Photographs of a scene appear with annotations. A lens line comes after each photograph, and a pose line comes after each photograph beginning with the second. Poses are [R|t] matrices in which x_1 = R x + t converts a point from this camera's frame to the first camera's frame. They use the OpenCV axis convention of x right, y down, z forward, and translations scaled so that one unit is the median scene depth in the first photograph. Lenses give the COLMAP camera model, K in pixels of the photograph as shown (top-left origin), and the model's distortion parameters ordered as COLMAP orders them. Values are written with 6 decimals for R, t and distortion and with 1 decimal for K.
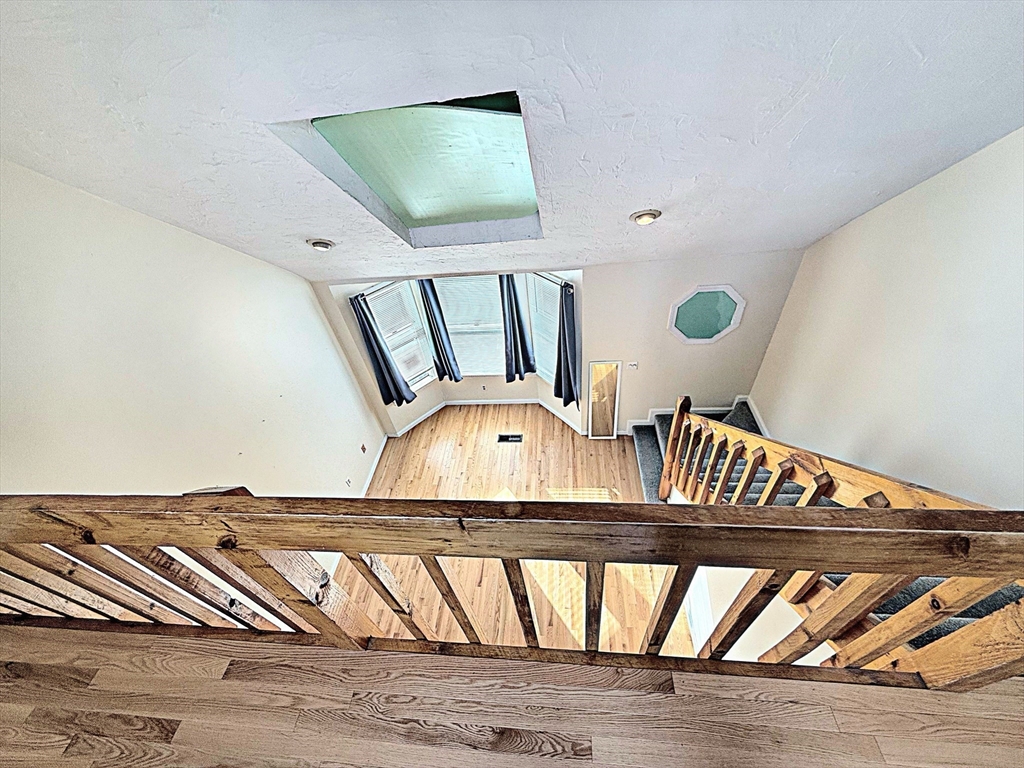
lens RADIAL K [[407.3, 0, 514.9], [0, 407.3, 385.0], [0, 0, 1]] dist [-0.000643, 0.000112]
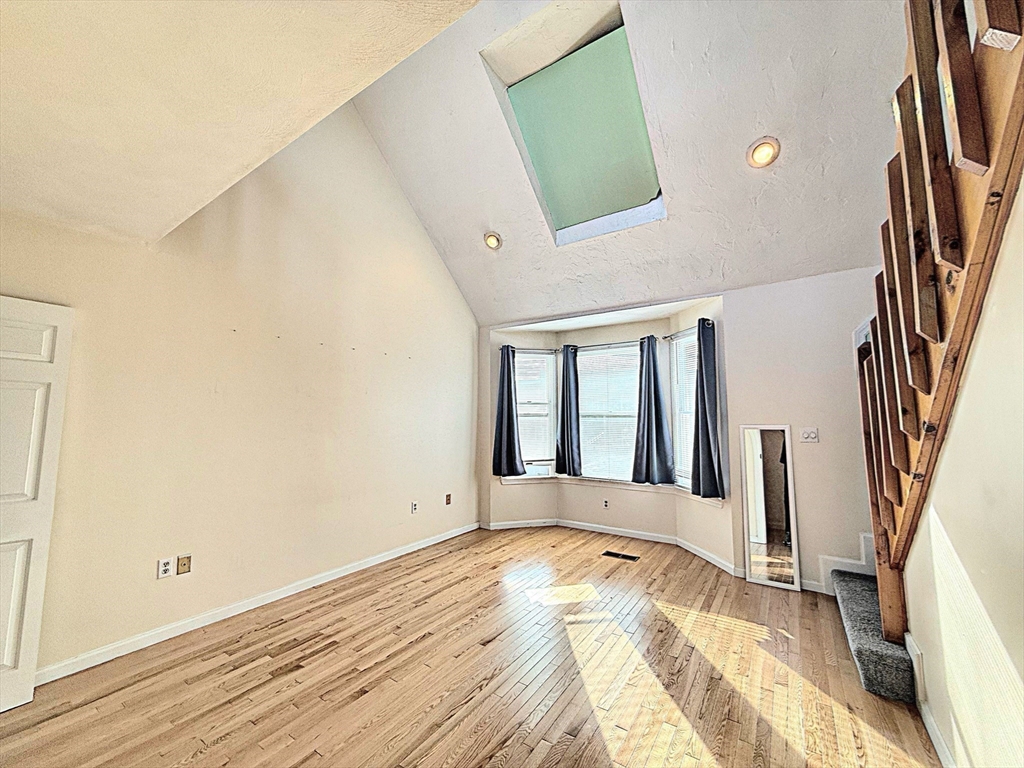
lens RADIAL K [[407.3, 0, 512.8], [0, 407.3, 383.6], [0, 0, 1]] dist [-0.000643, 0.000112]
pose [[0.864553, 0.068382, -0.497867, 0.163769], [-0.402460, 0.687508, -0.604449, 0.444581], [0.300954, 0.722950, 0.621909, 0.302385]]
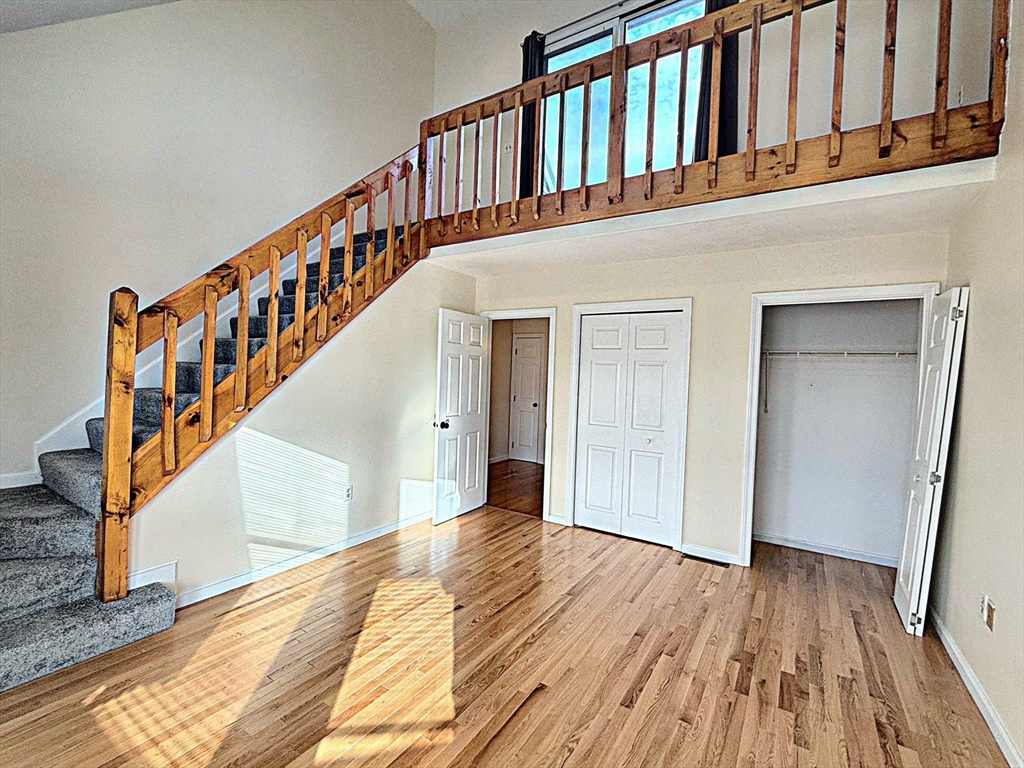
lens RADIAL K [[451.8, 0, 512.0], [0, 451.8, 383.3], [0, 0, 1]] dist [-0.001605, -0.000091]
pose [[-0.880636, 0.070061, 0.468584, -0.238685], [0.361647, 0.738339, 0.569269, -0.024925], [-0.306090, 0.670781, -0.675546, 0.873251]]
